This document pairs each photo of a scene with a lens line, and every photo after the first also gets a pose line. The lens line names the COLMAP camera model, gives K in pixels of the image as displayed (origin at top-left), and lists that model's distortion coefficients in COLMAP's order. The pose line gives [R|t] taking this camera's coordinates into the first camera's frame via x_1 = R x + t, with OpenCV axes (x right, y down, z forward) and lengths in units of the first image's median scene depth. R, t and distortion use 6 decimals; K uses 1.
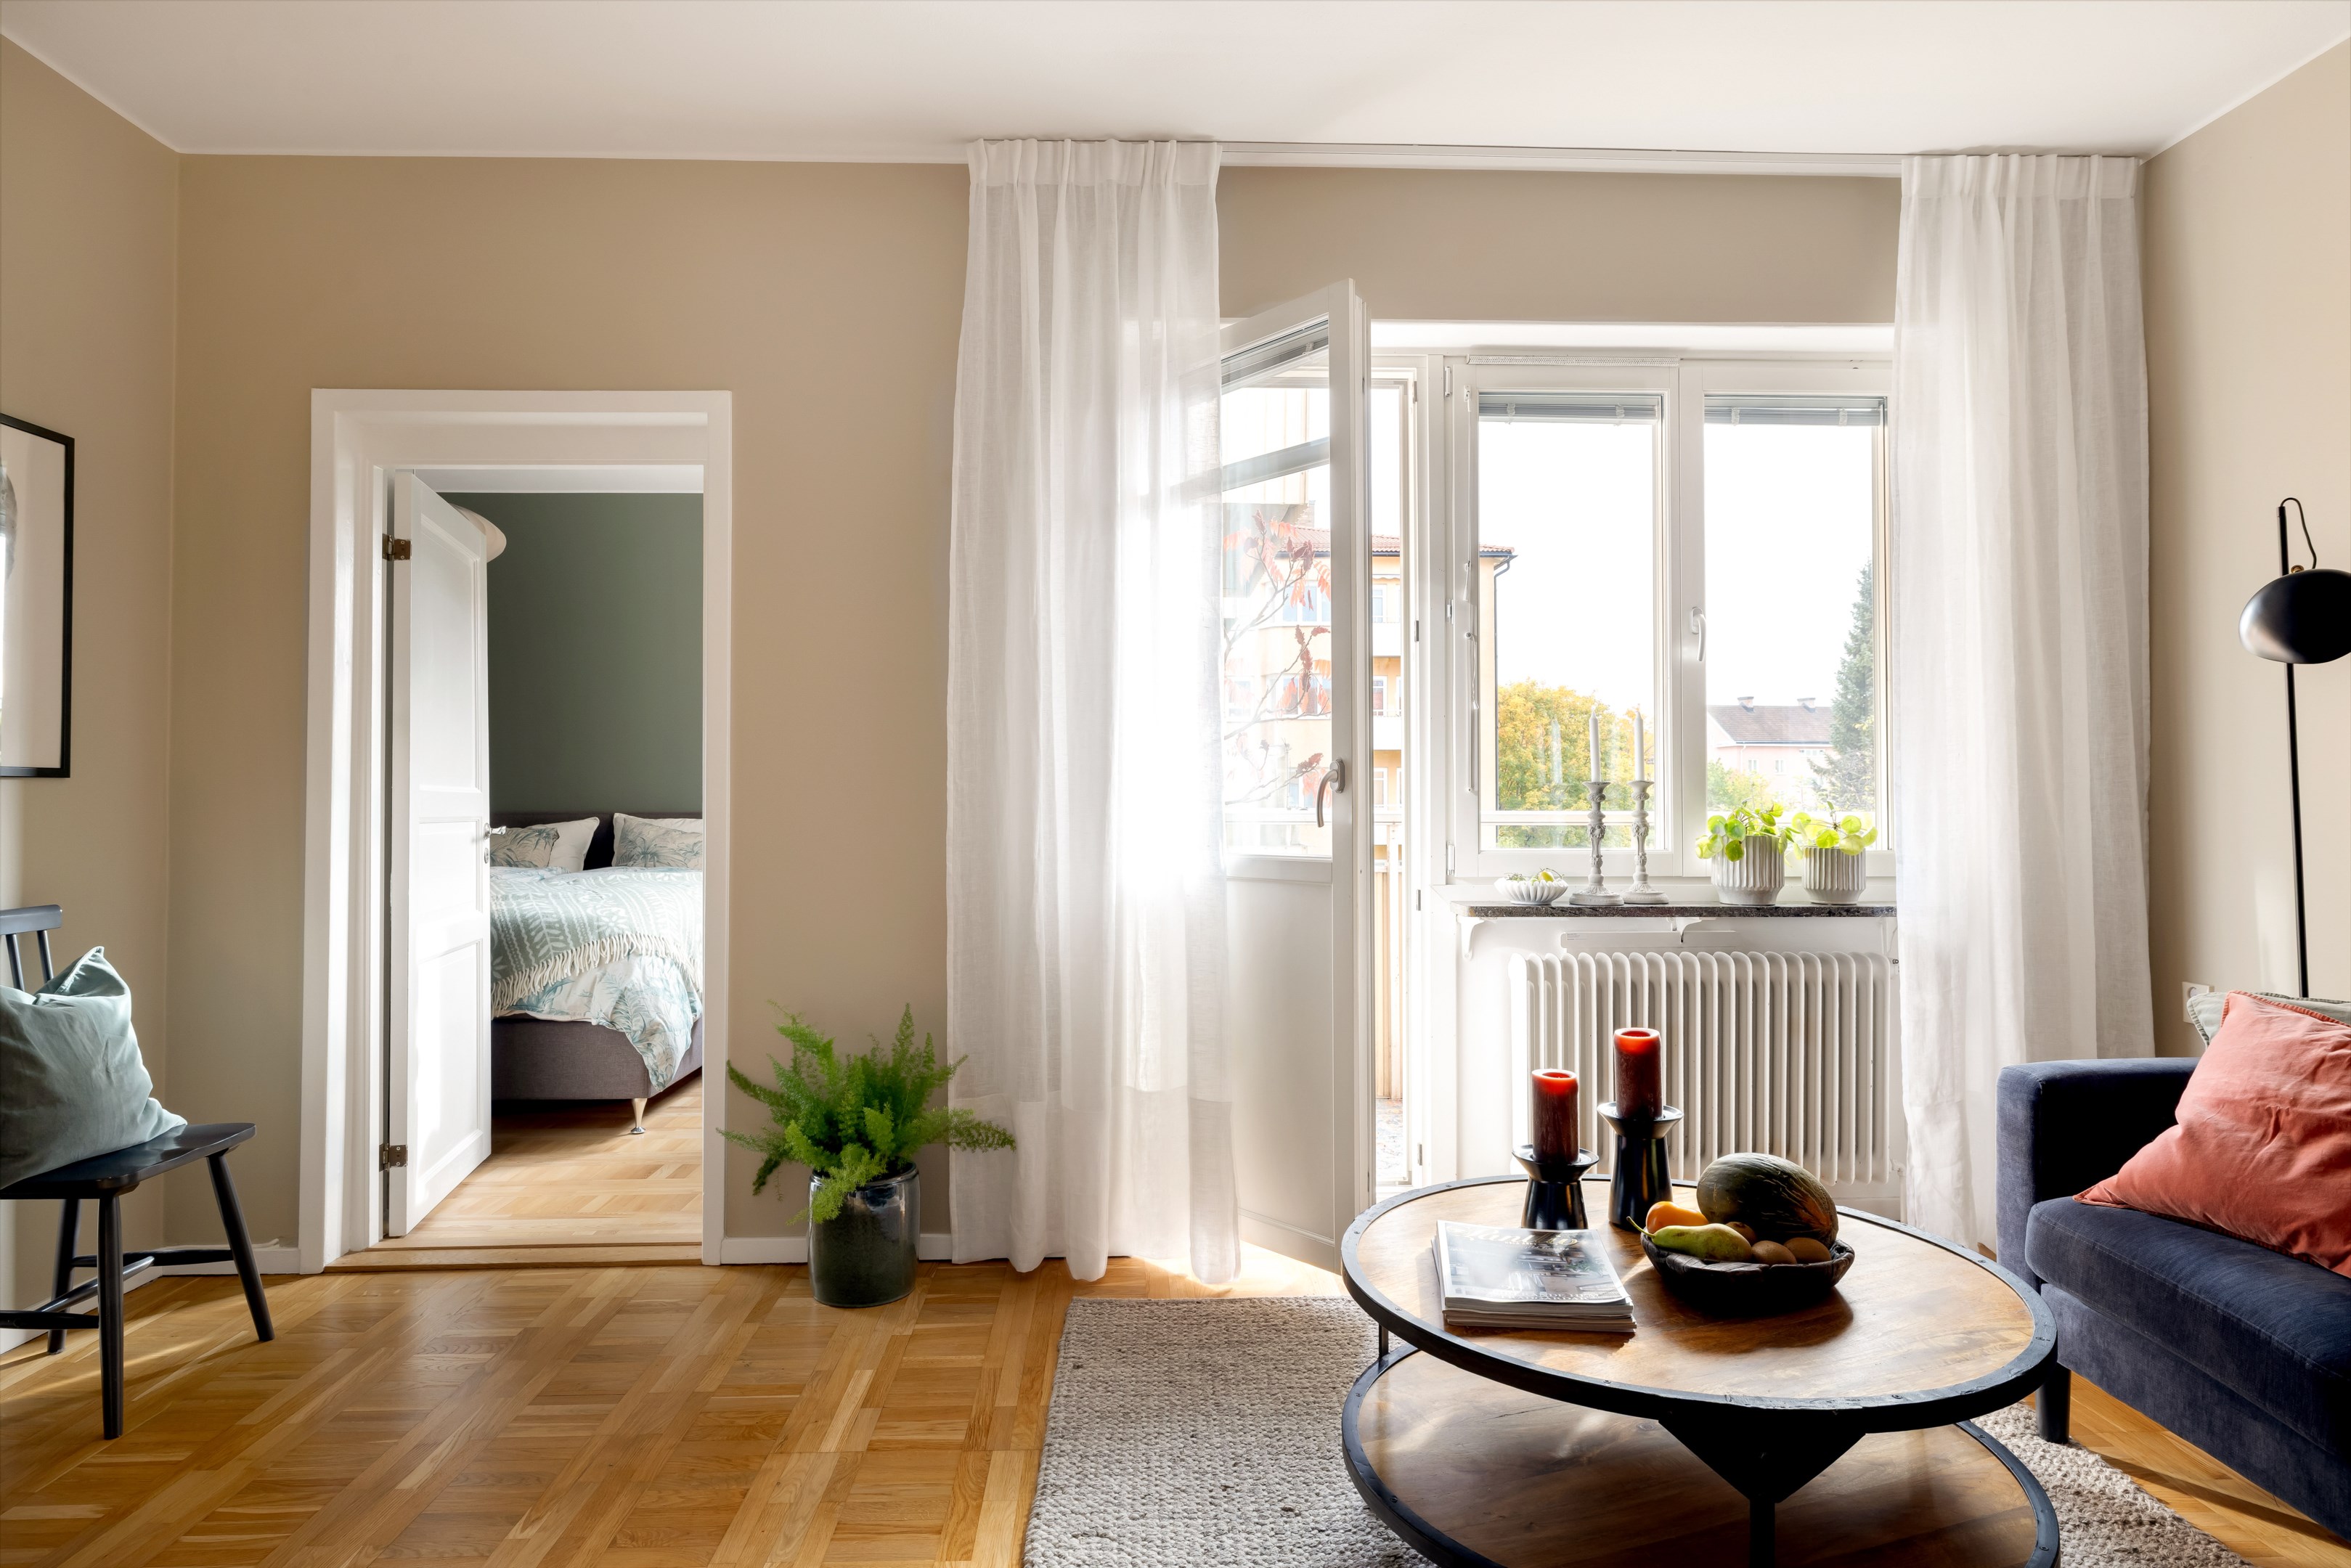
lens RADIAL K [[1352.6, 0, 1165.2], [0, 1352.6, 777.4], [0, 0, 1]] dist [0.003838, 0.000140]
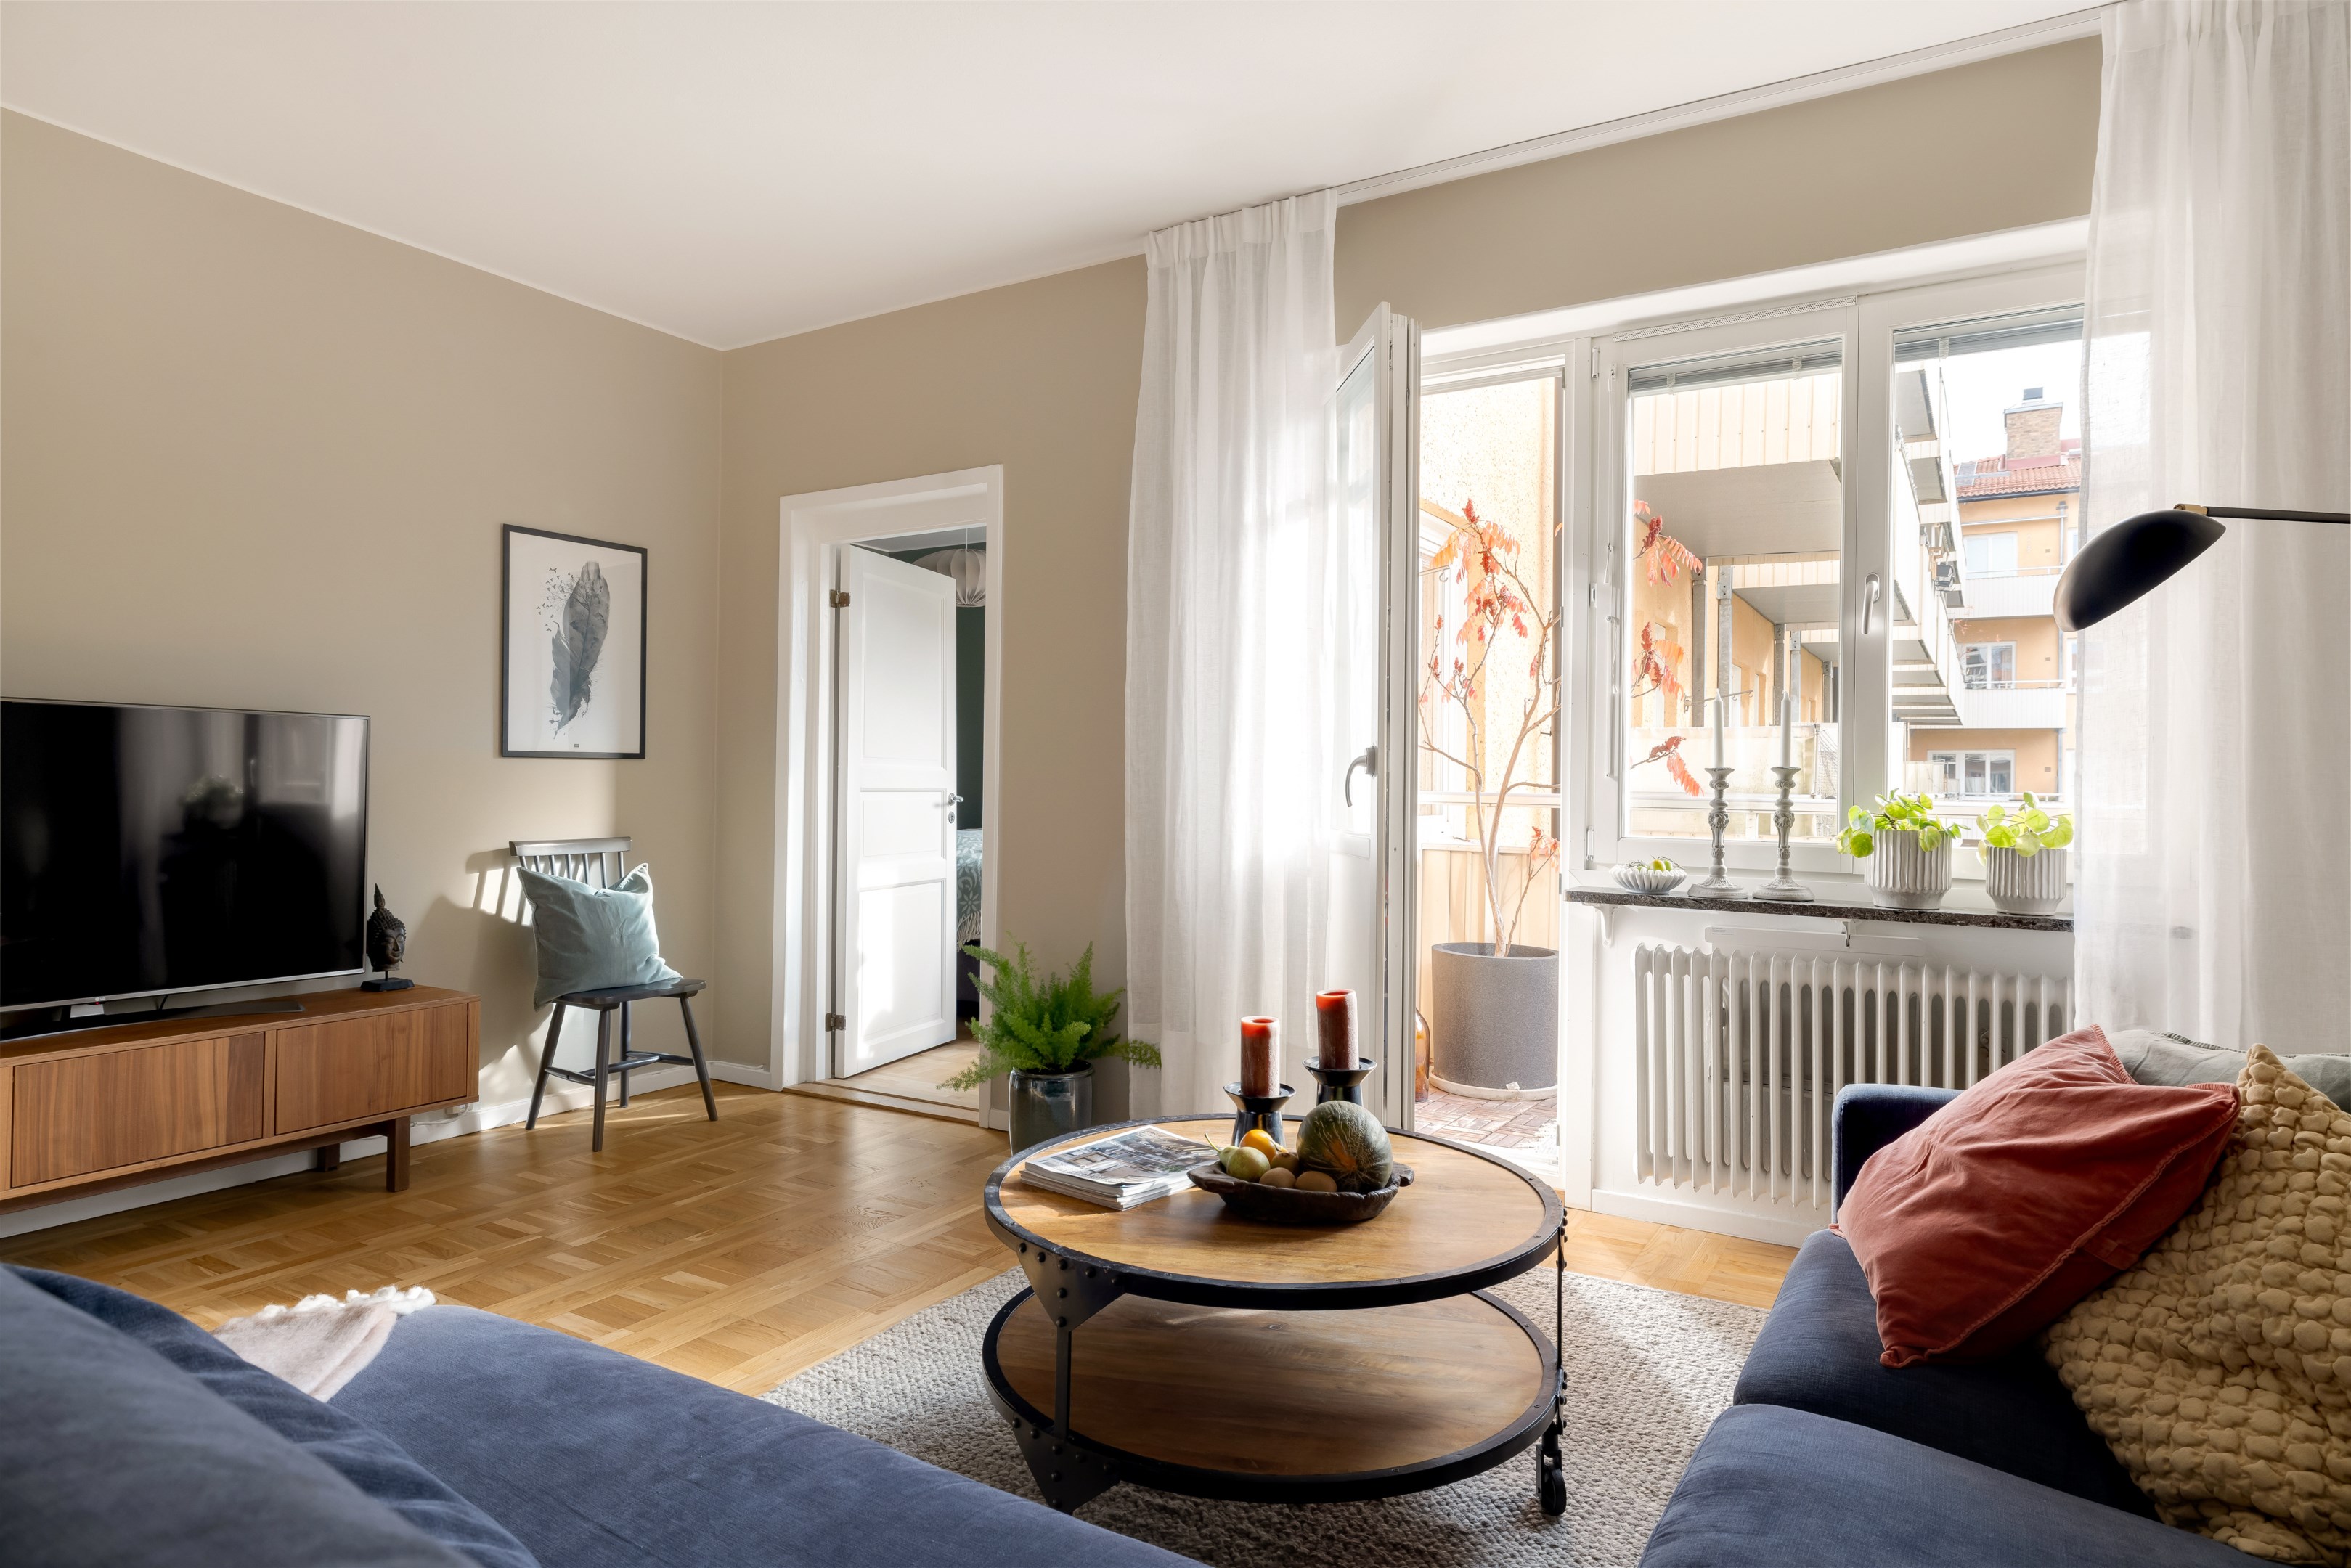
lens RADIAL K [[1352.6, 0, 1165.2], [0, 1352.6, 777.4], [0, 0, 1]] dist [0.003838, 0.000140]
pose [[0.833395, 0.010434, -0.552579, 0.536588], [-0.002889, 0.999890, 0.014523, -0.002744], [0.552670, -0.010507, 0.833334, -0.003223]]
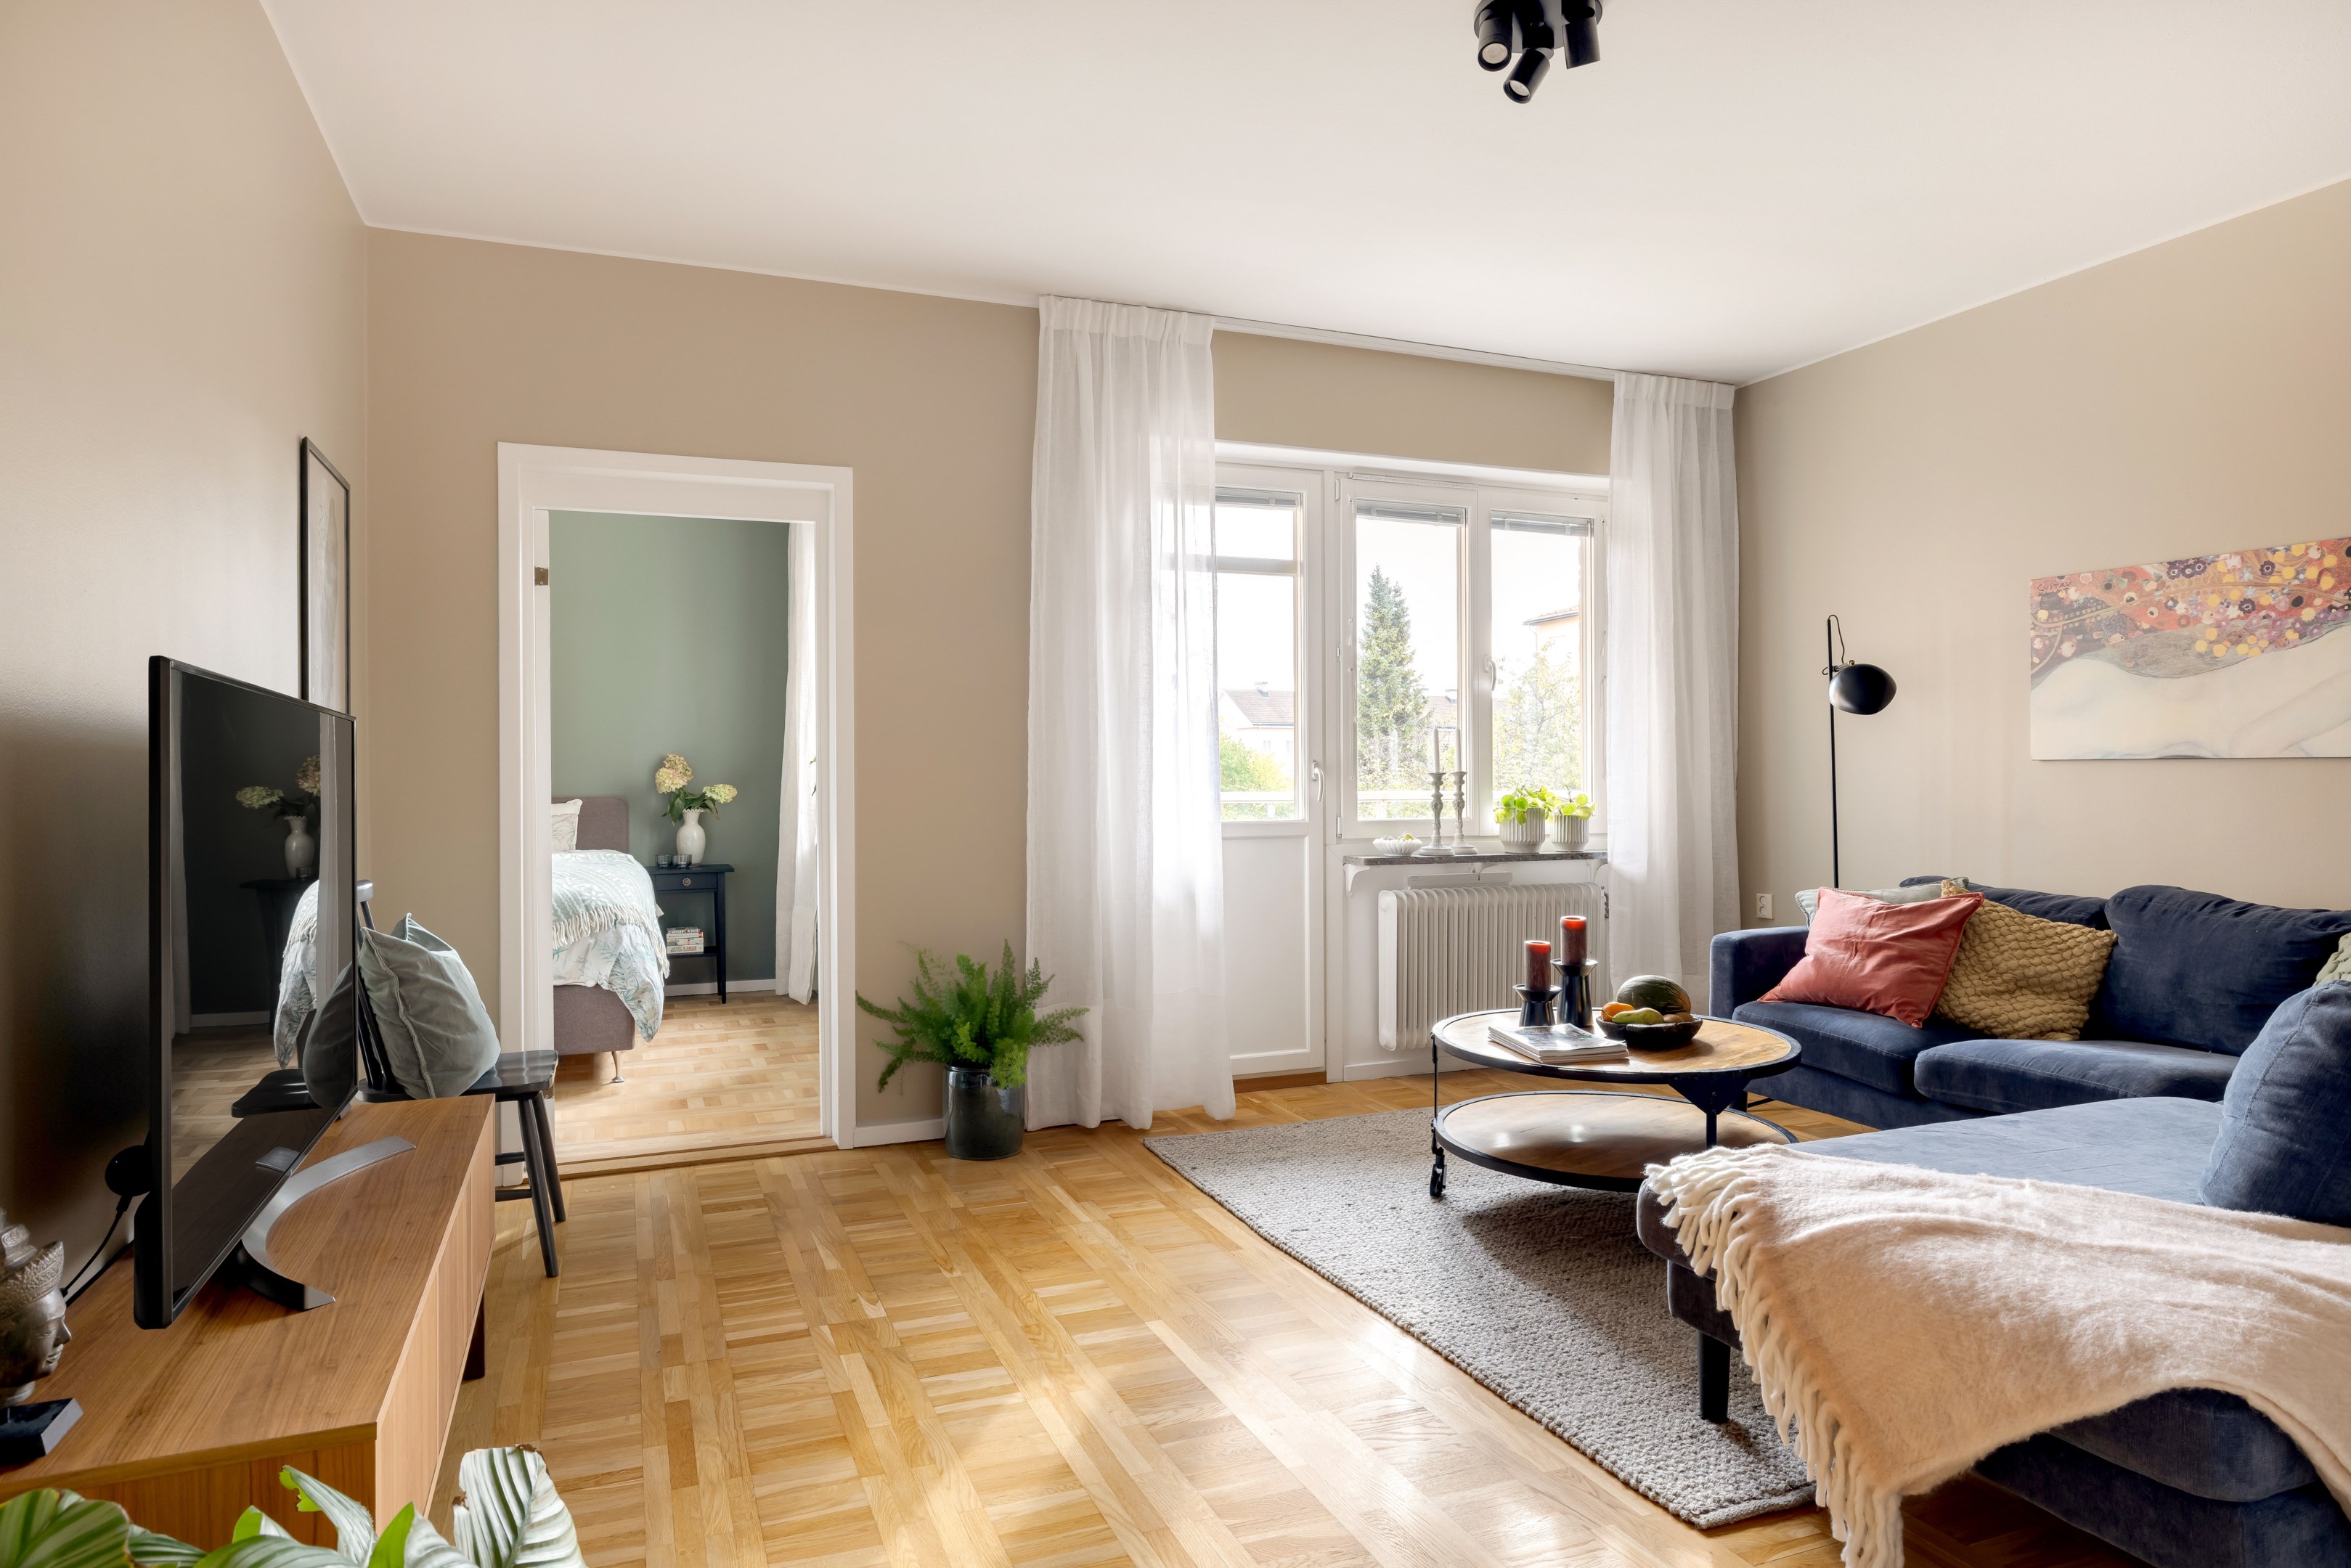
lens RADIAL K [[1387.4, 0, 1169.1], [0, 1387.4, 778.9], [0, 0, 1]] dist [0.000541, 0.000301]
pose [[0.939882, -0.003262, 0.341483, -0.489462], [-0.002292, 0.999872, 0.015859, -0.013372], [-0.341491, -0.015688, 0.939754, -0.334667]]
